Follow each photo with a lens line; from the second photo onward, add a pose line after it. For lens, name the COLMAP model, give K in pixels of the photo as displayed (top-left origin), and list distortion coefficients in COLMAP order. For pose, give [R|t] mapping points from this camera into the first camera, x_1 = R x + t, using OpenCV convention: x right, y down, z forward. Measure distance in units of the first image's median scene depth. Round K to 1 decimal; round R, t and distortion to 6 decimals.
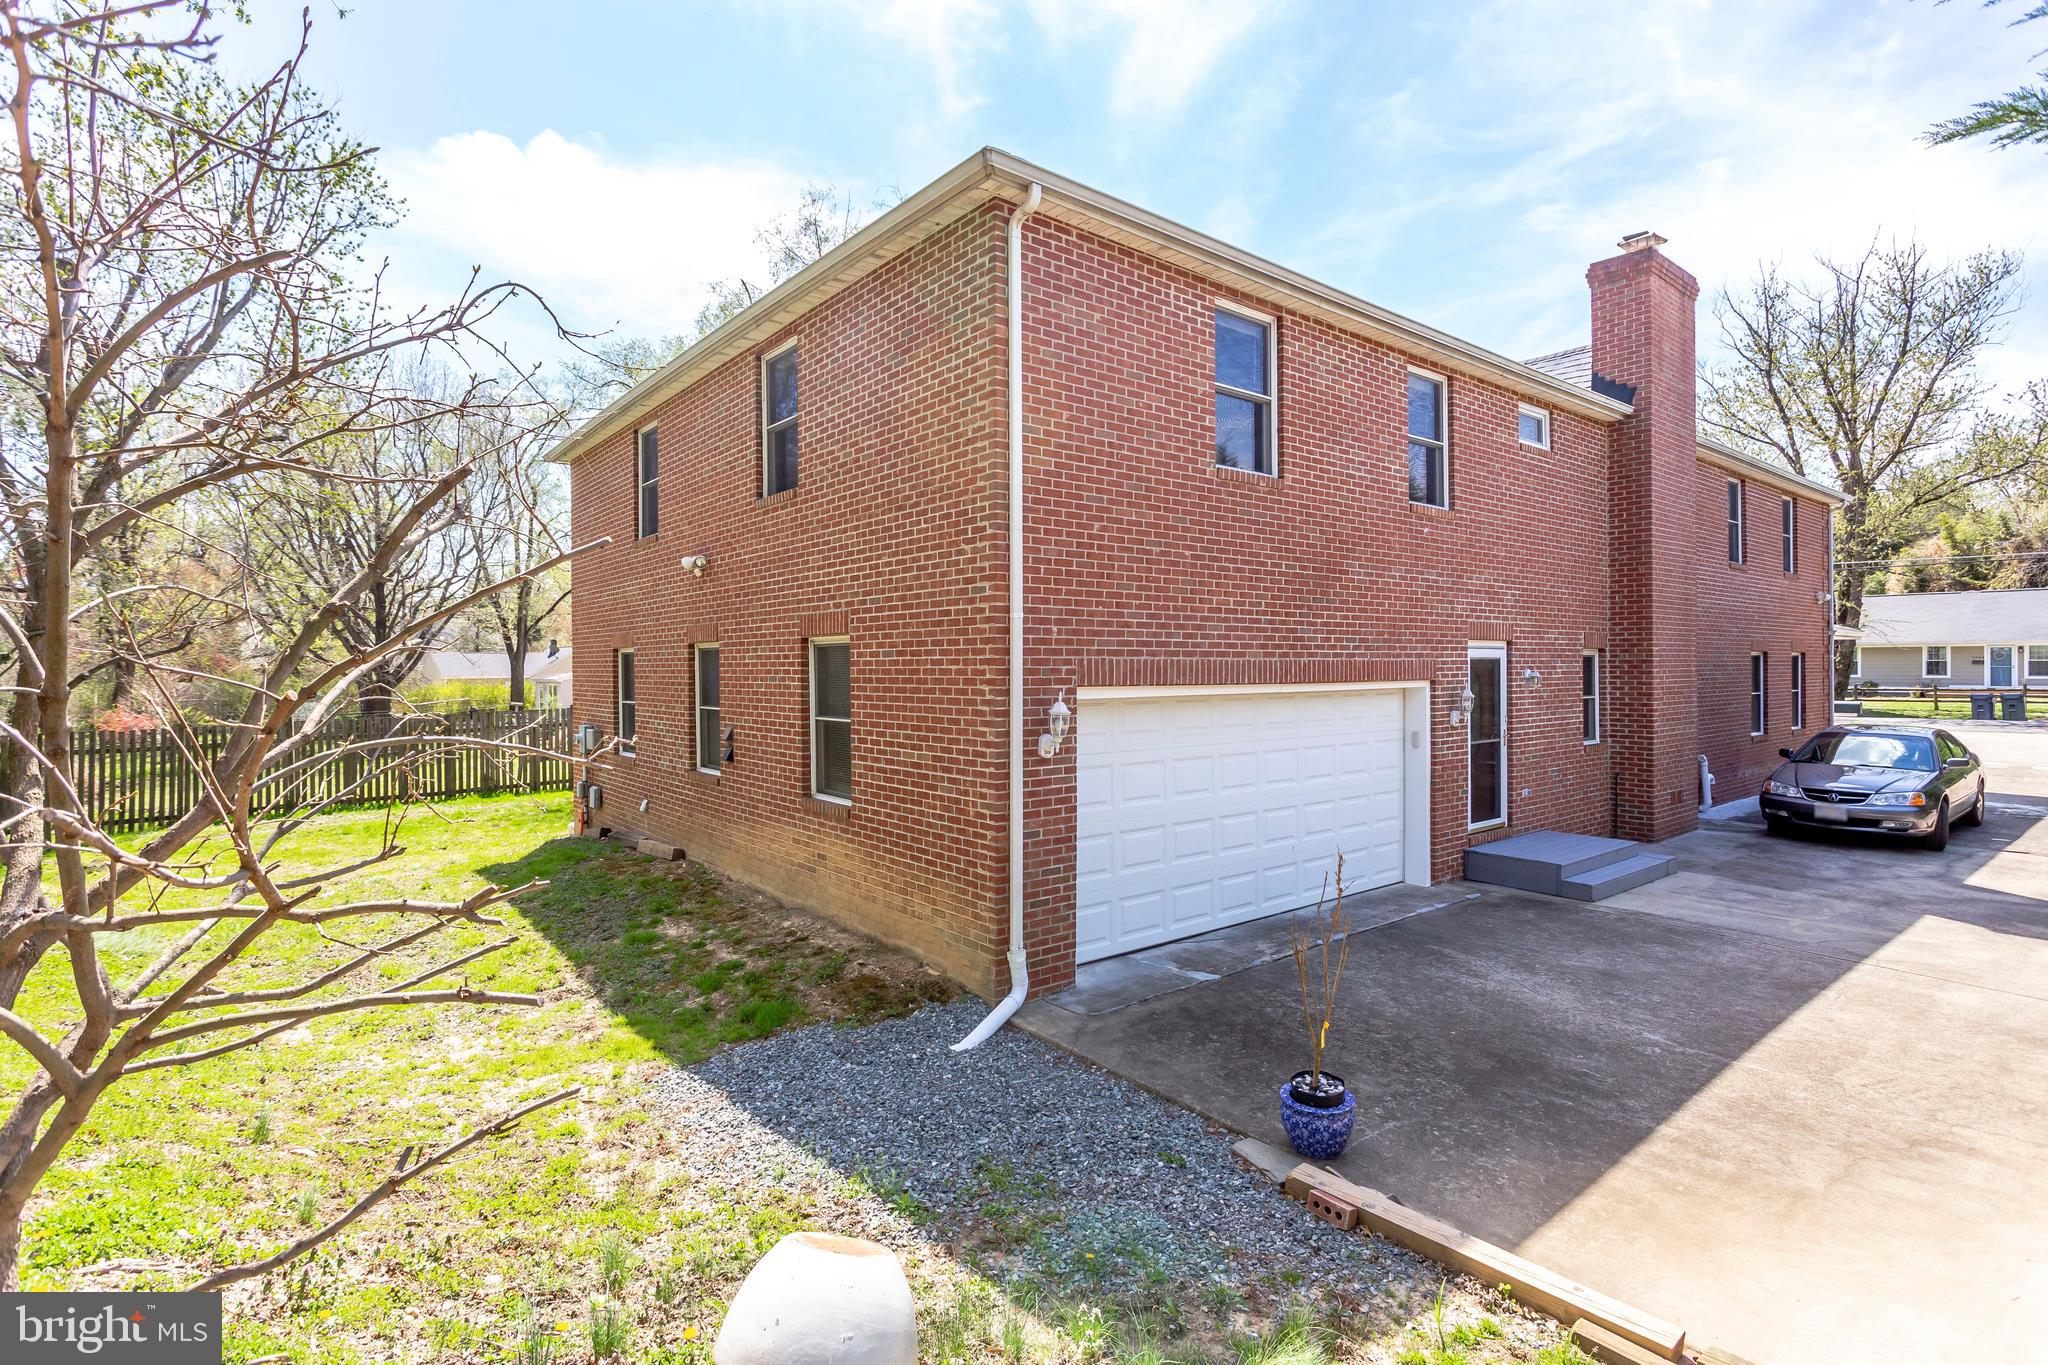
lens RADIAL K [[985.3, 0, 1020.4], [0, 985.3, 671.3], [0, 0, 1]] dist [-0.002856, 0.001727]
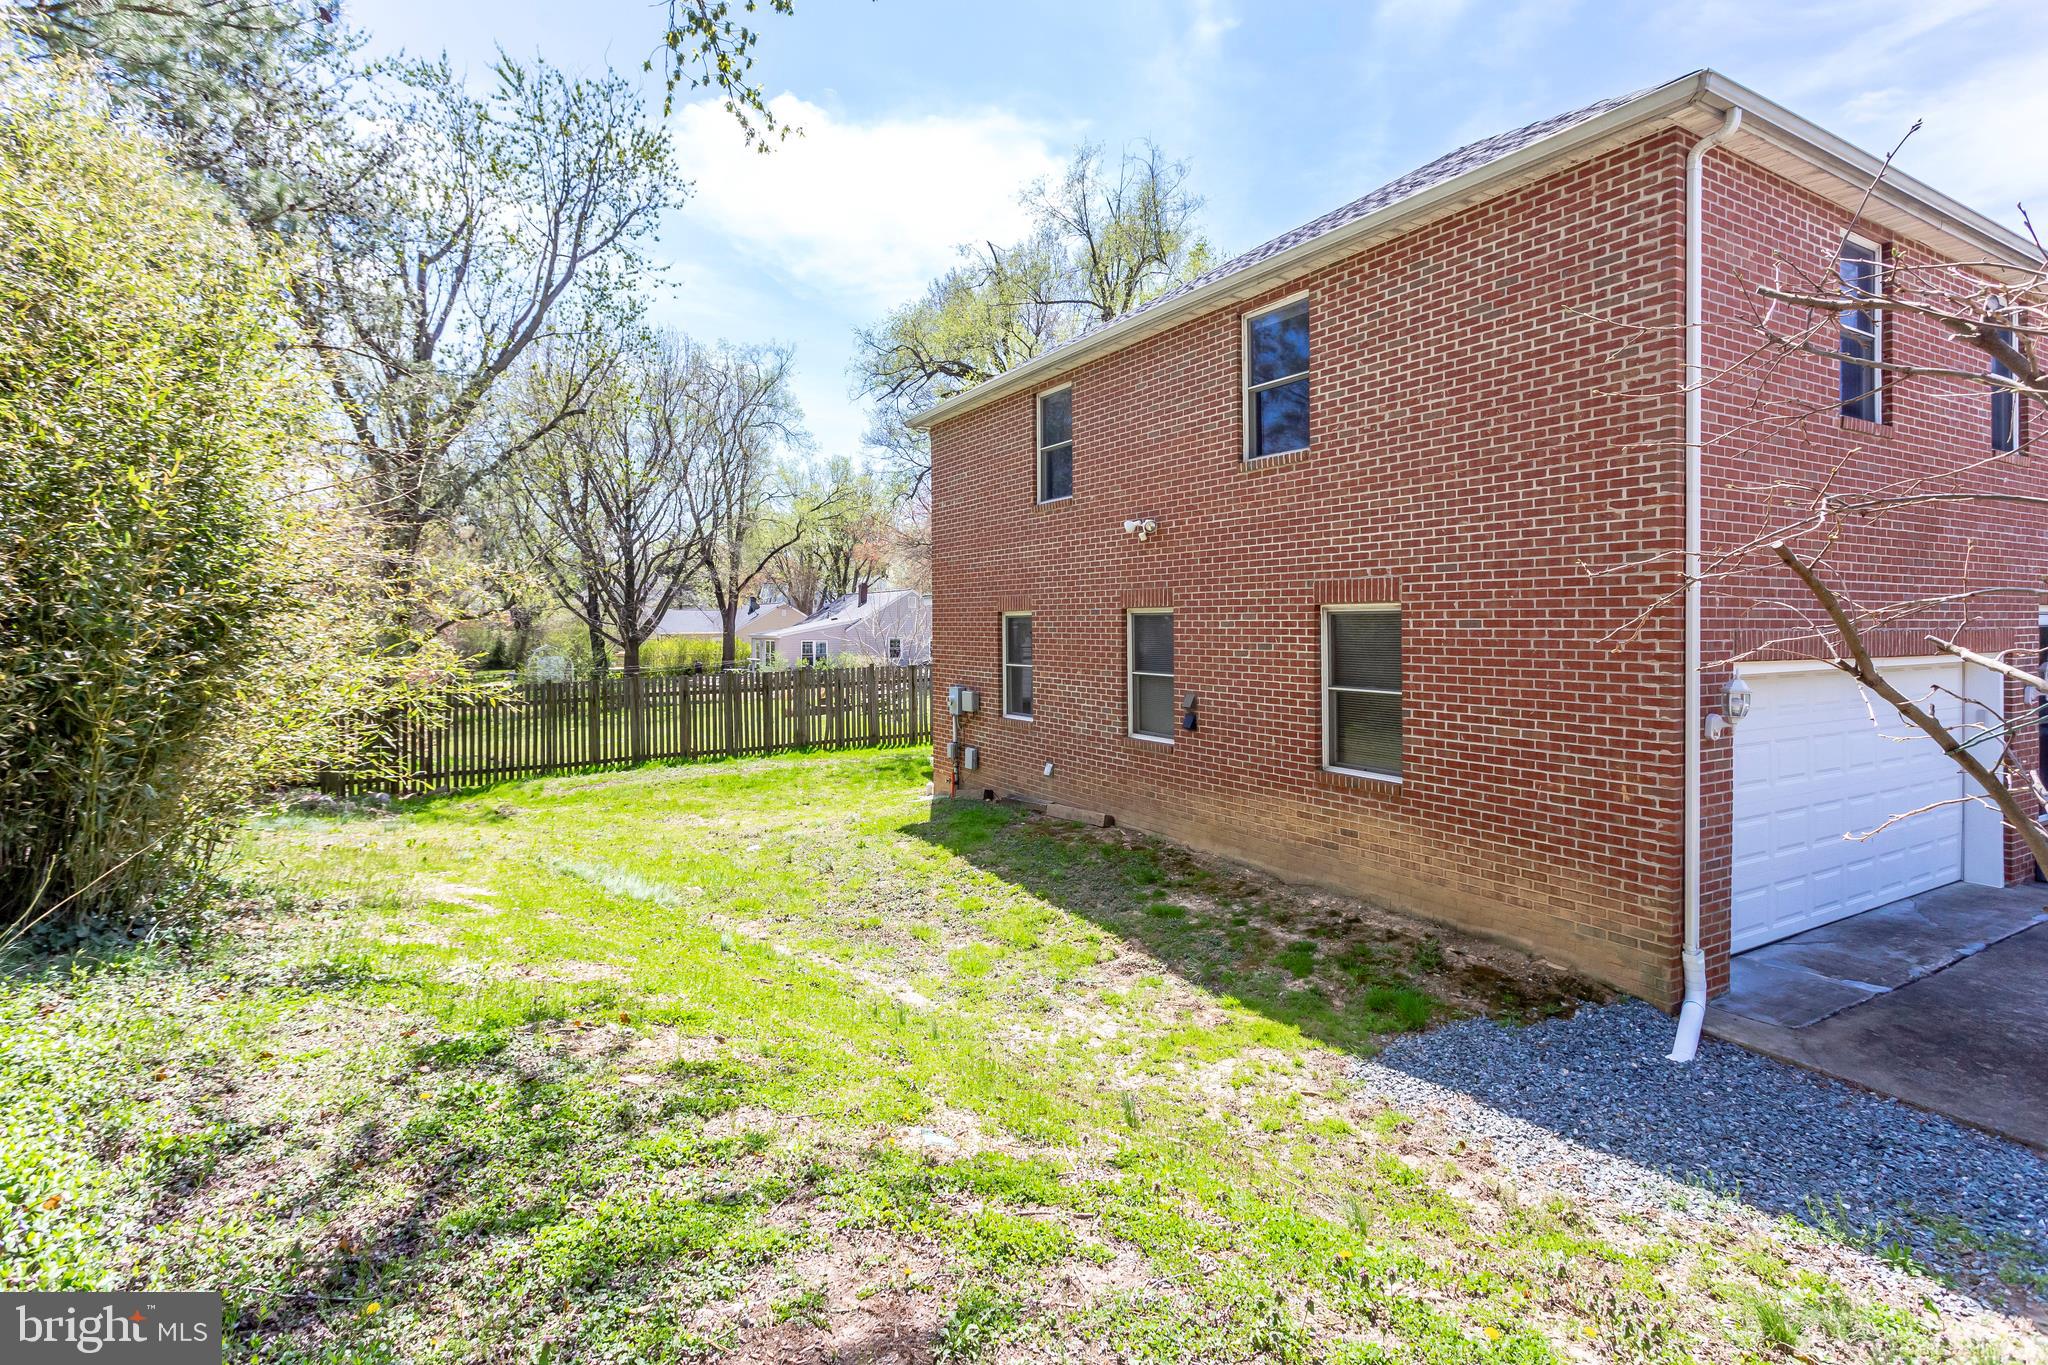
lens RADIAL K [[995.1, 0, 1065.0], [0, 995.1, 628.0], [0, 0, 1]] dist [0.009690, 0.002335]
pose [[0.990515, 0.002608, -0.137376, -0.403375], [-0.002644, 0.999997, -0.000076, -0.012981], [0.137376, 0.000439, 0.990519, 0.000412]]
